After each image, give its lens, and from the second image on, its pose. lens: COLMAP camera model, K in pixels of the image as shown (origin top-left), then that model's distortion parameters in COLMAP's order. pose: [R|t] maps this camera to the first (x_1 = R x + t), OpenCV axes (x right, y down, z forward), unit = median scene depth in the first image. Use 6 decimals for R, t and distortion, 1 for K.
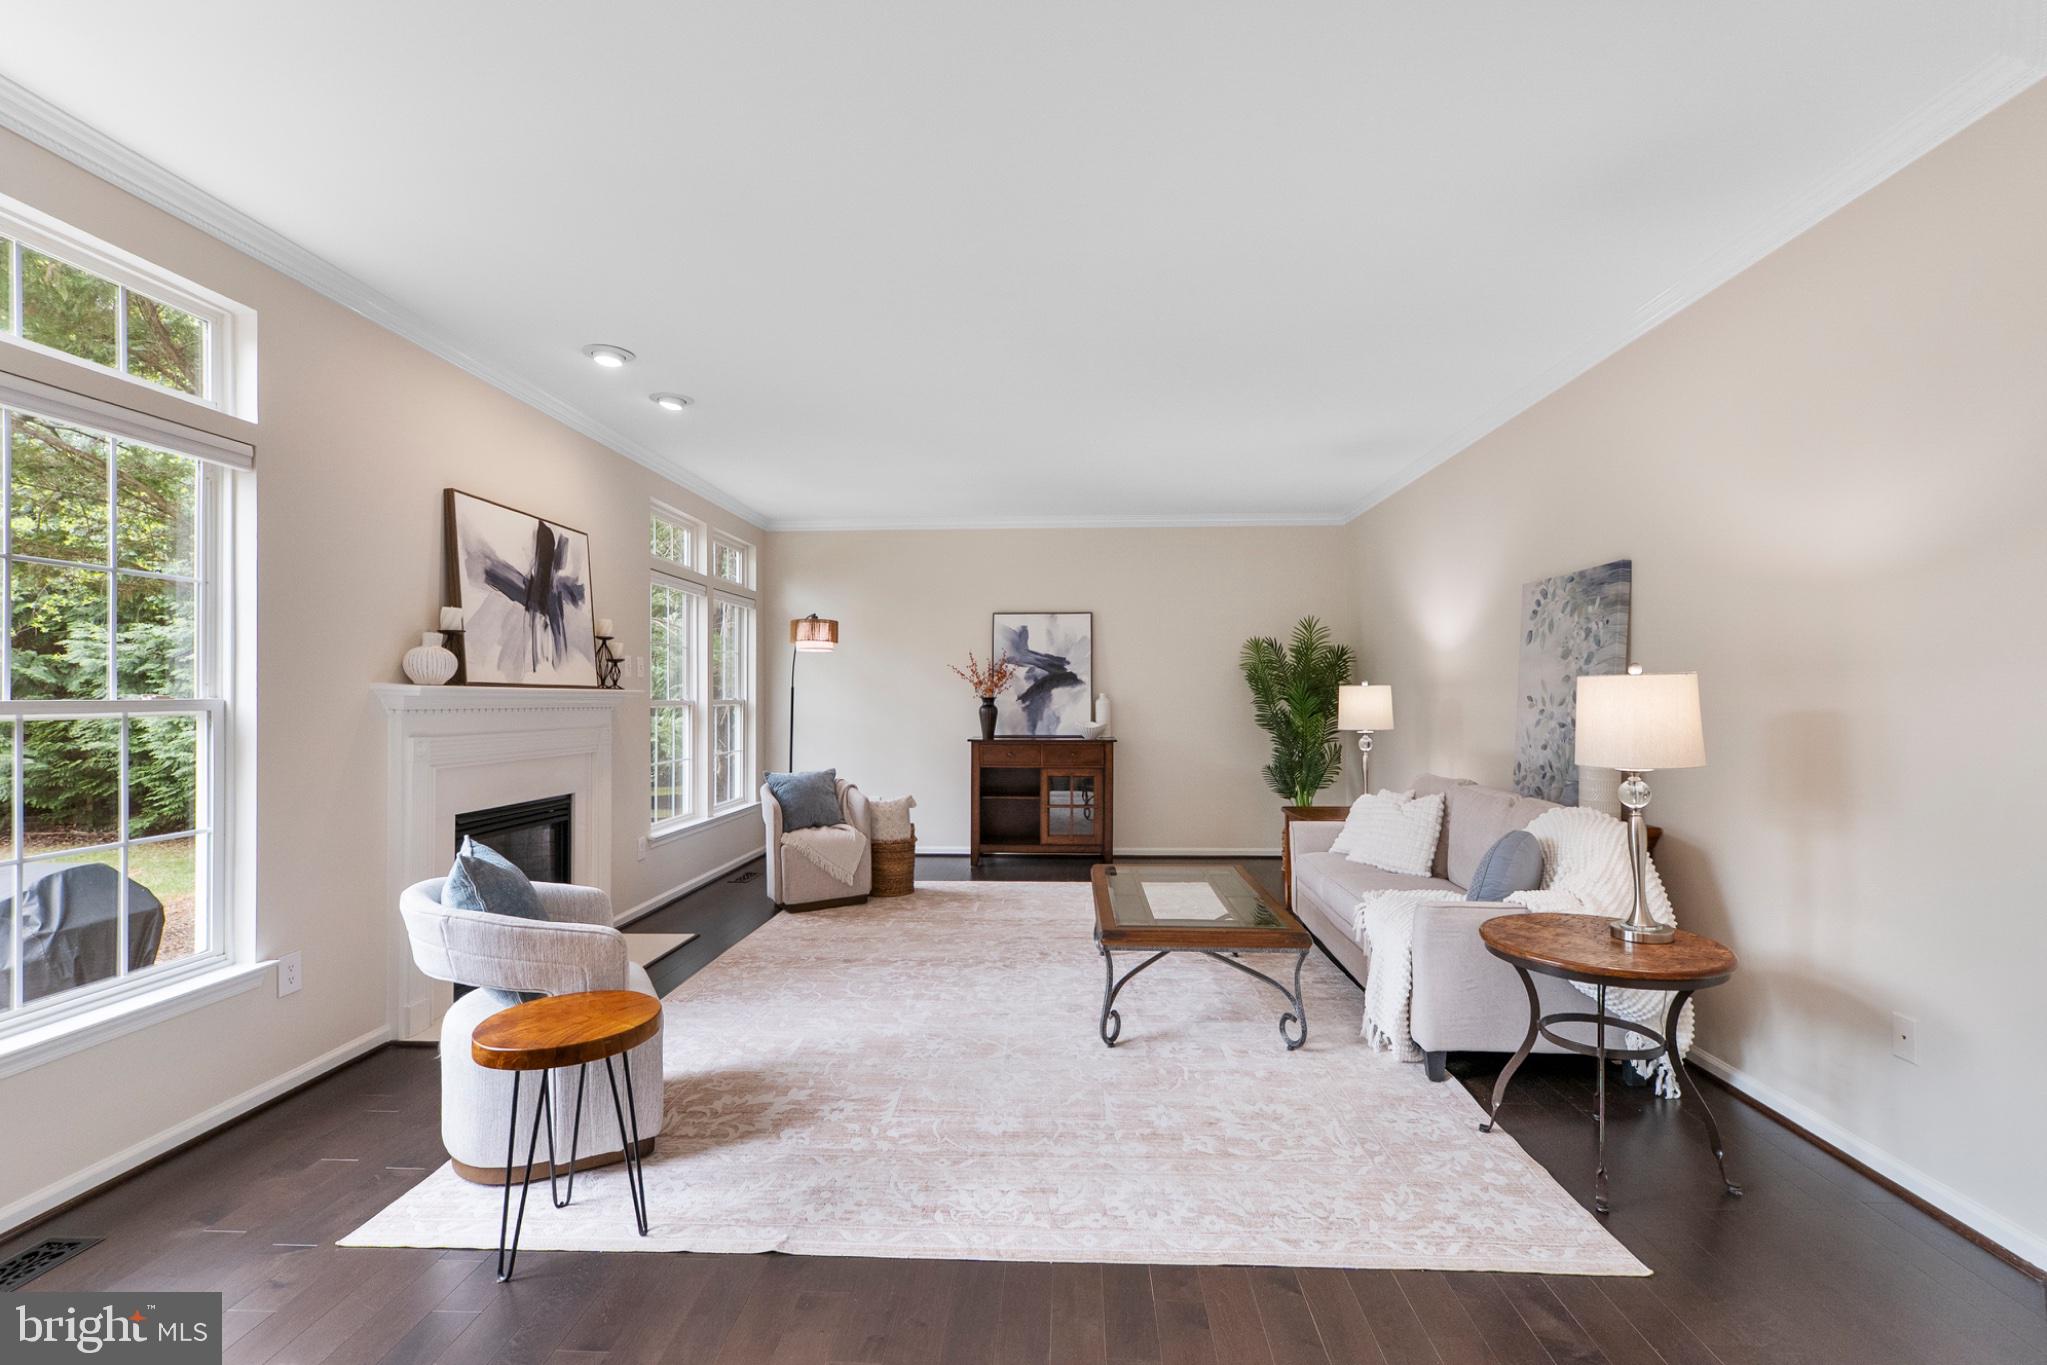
lens RADIAL K [[893.5, 0, 1006.9], [0, 893.5, 690.1], [0, 0, 1]] dist [0.002804, 0.001566]
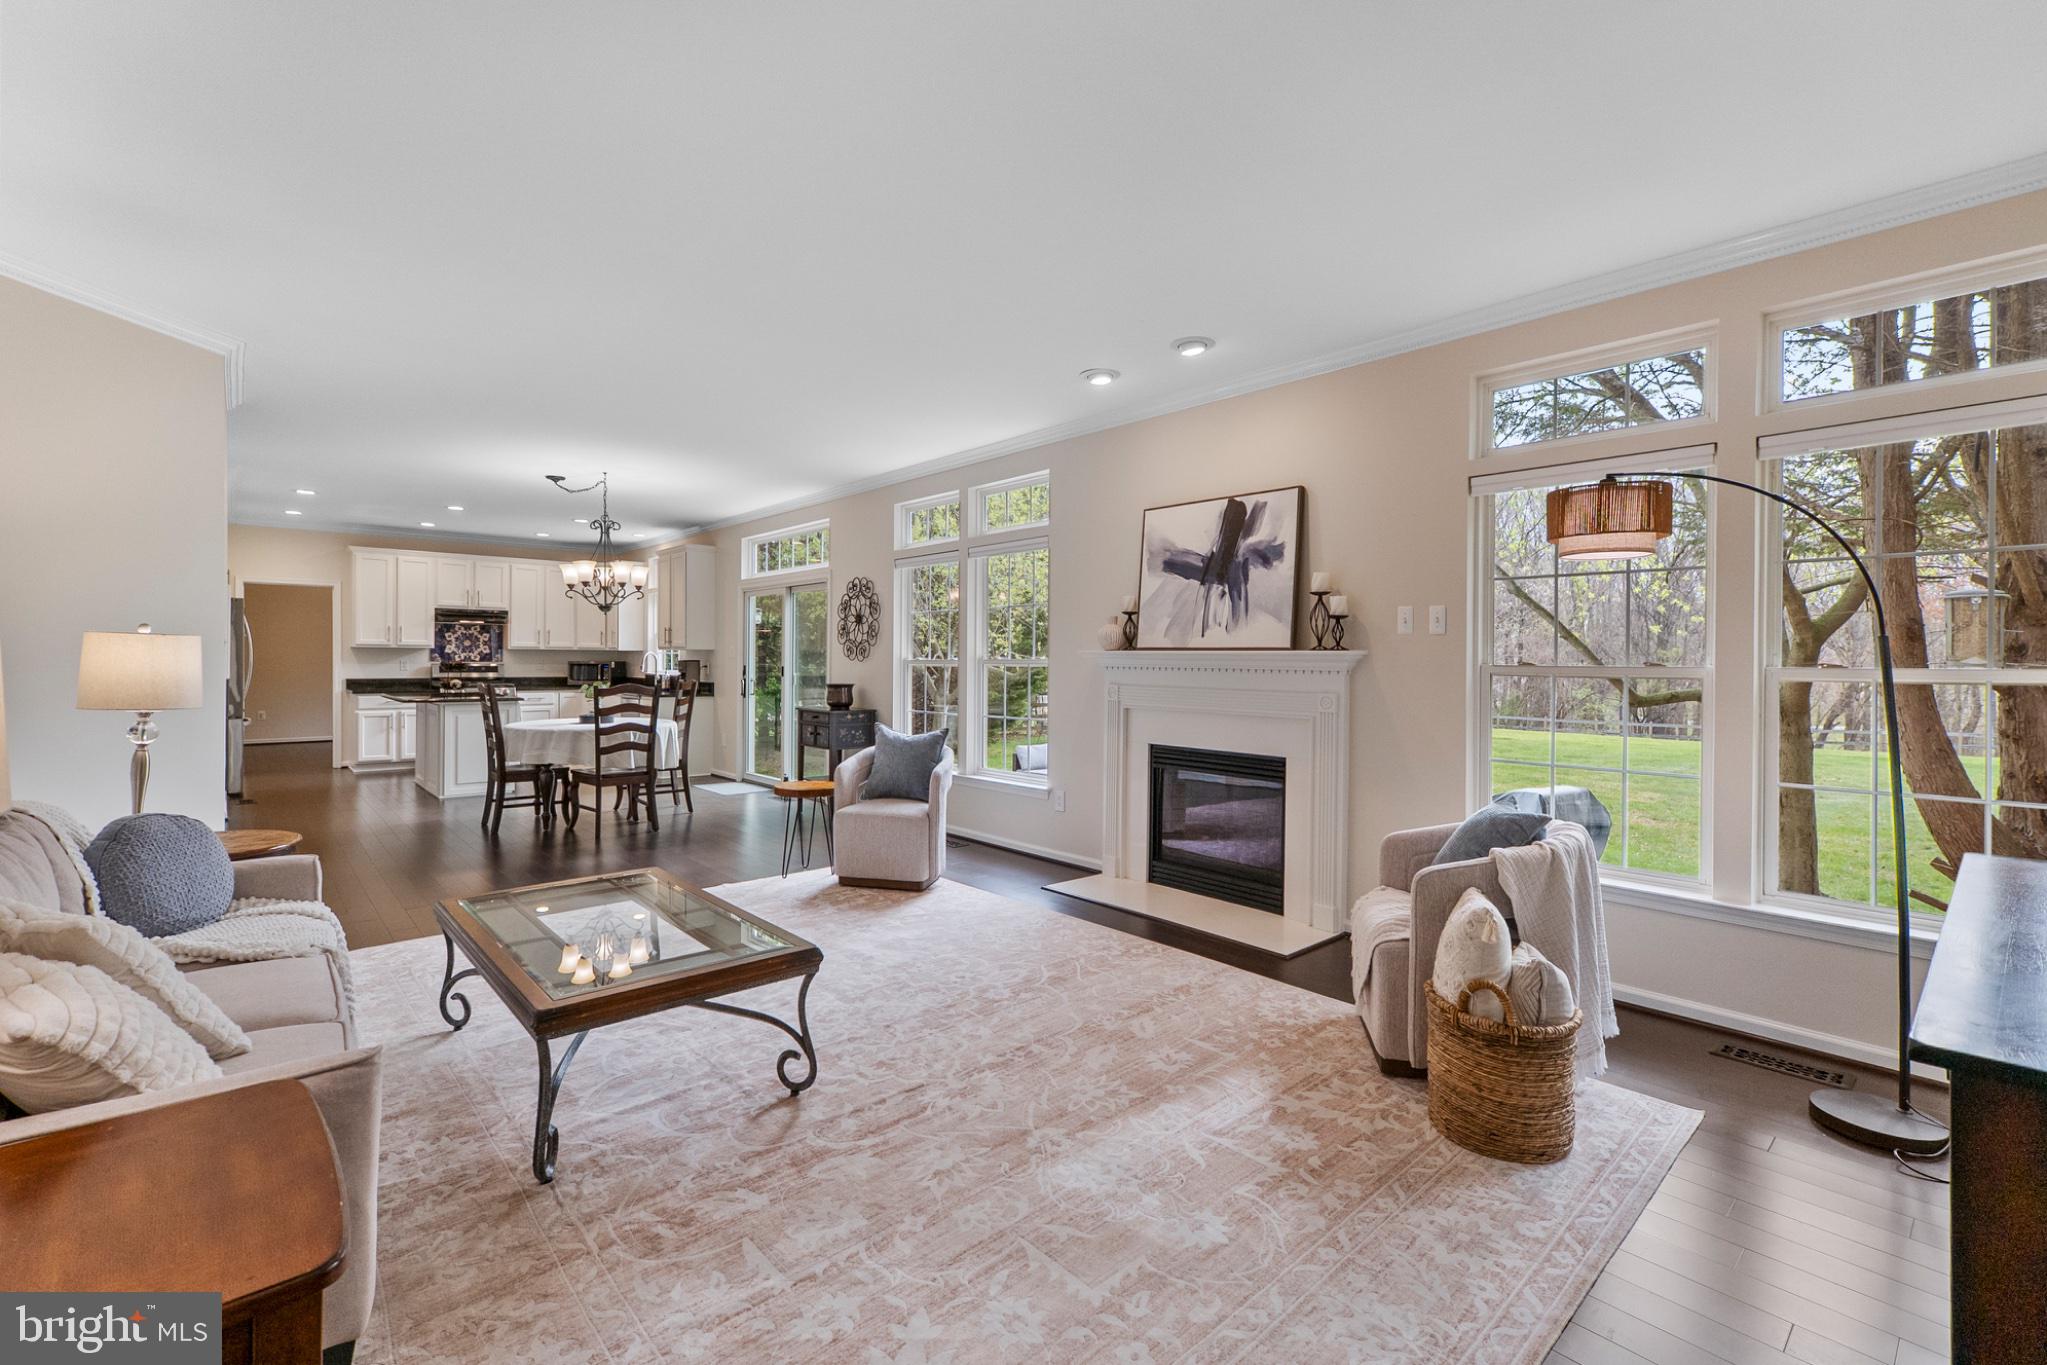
lens RADIAL K [[893.5, 0, 1037.0], [0, 893.5, 663.6], [0, 0, 1]] dist [0.002804, 0.001566]
pose [[-0.688493, 0.001838, -0.725240, 0.430726], [0.001843, 0.999998, 0.000785, 0.012061], [0.725240, -0.000796, -0.688495, 1.547737]]
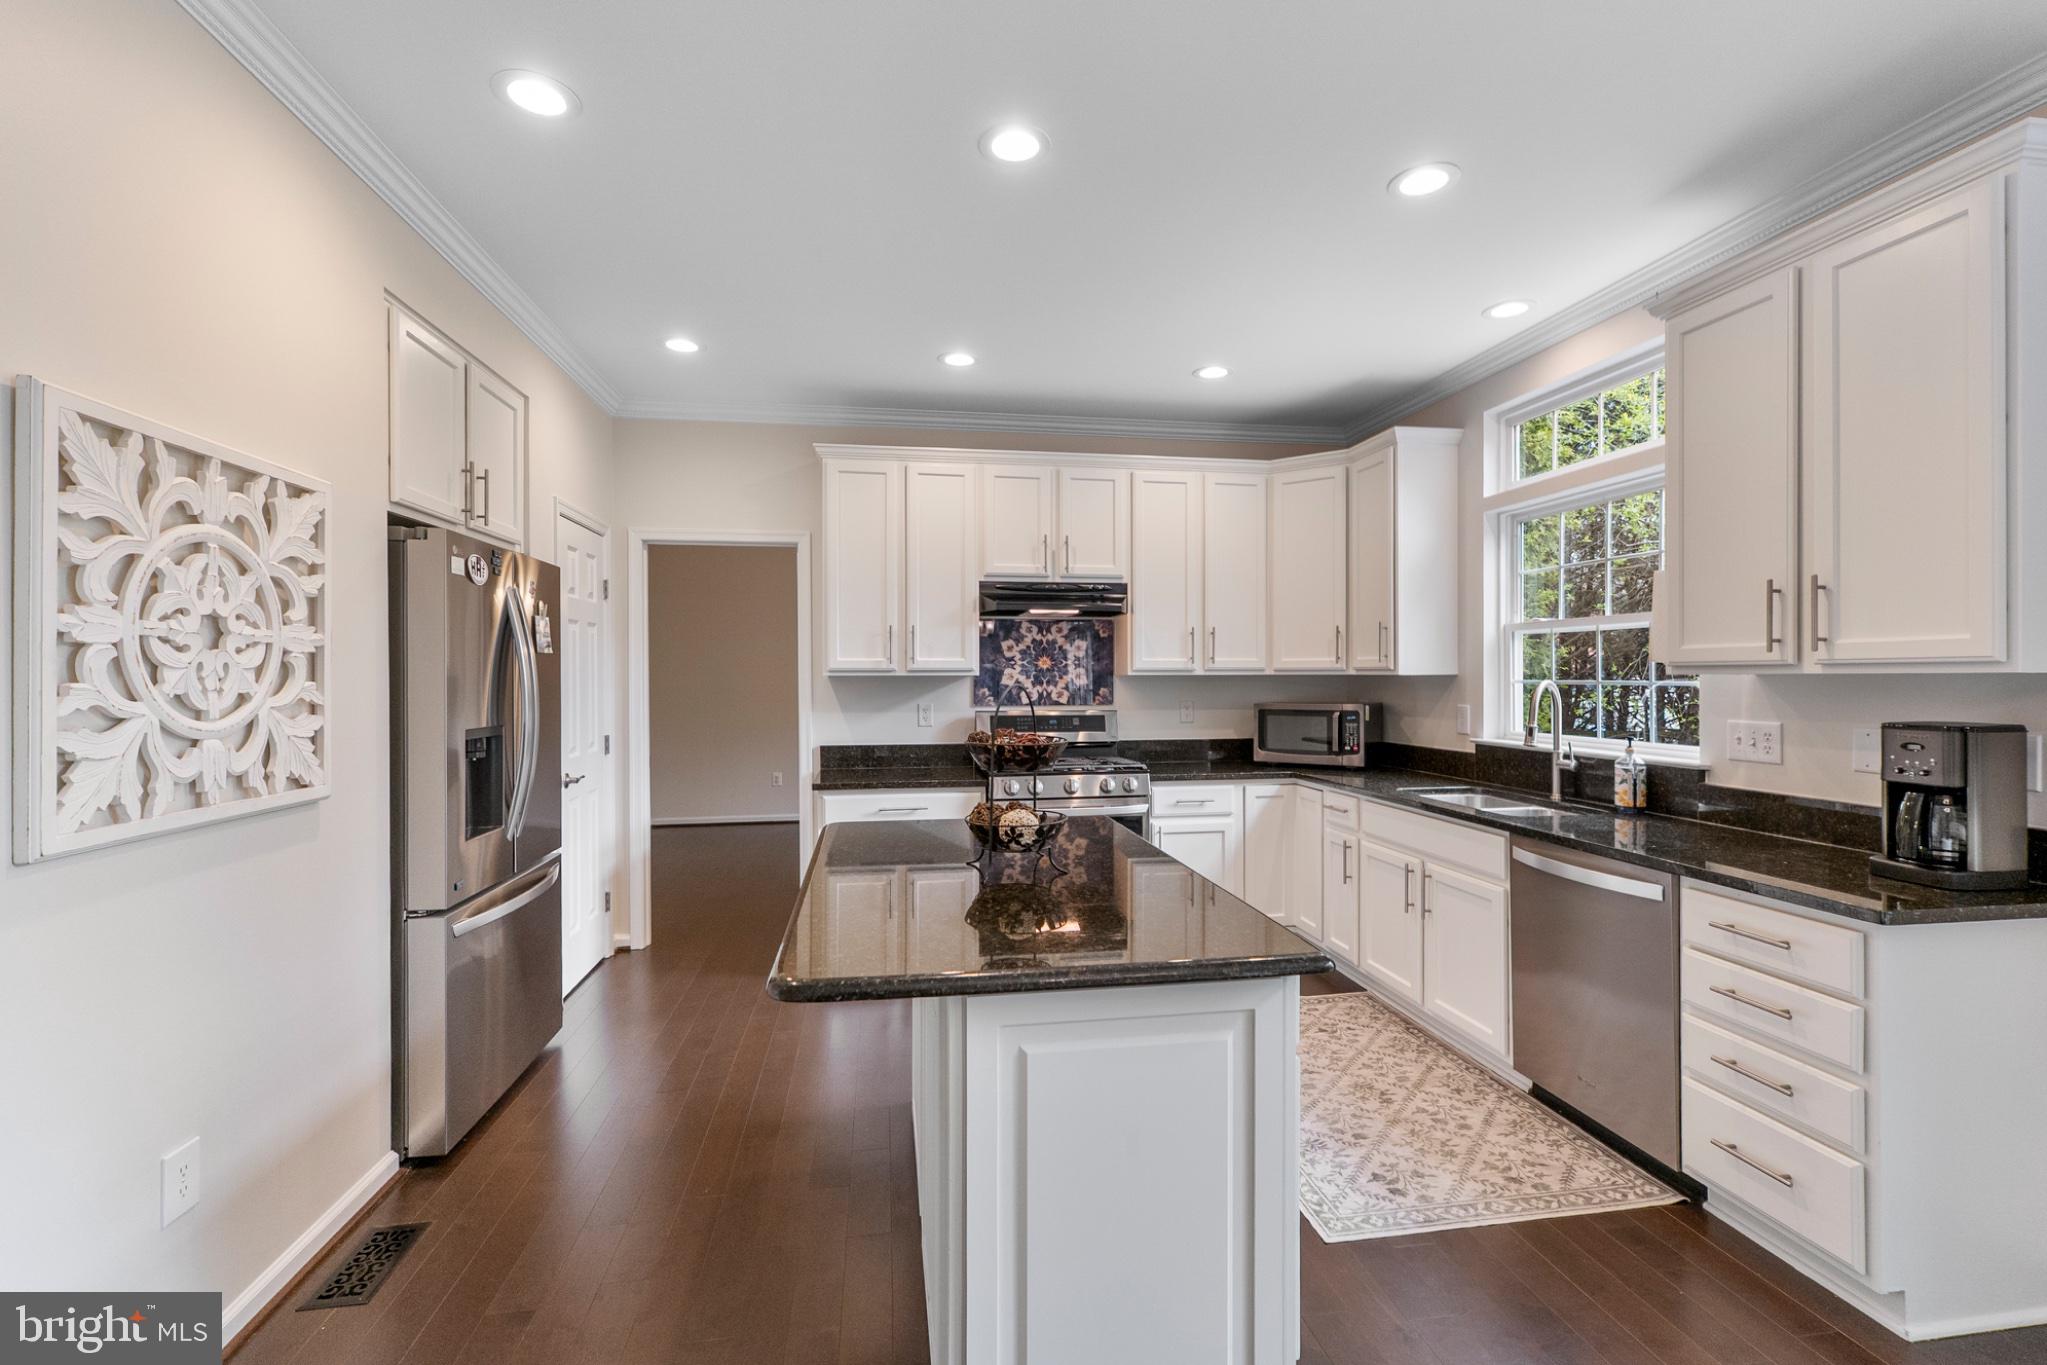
lens RADIAL K [[893.5, 0, 1019.7], [0, 893.5, 681.1], [0, 0, 1]] dist [0.002804, 0.001566]
pose [[-0.973740, 0.006772, -0.227564, -0.005558], [0.007434, 0.999970, -0.002054, -0.021812], [0.227544, -0.003692, -0.973761, -0.257816]]
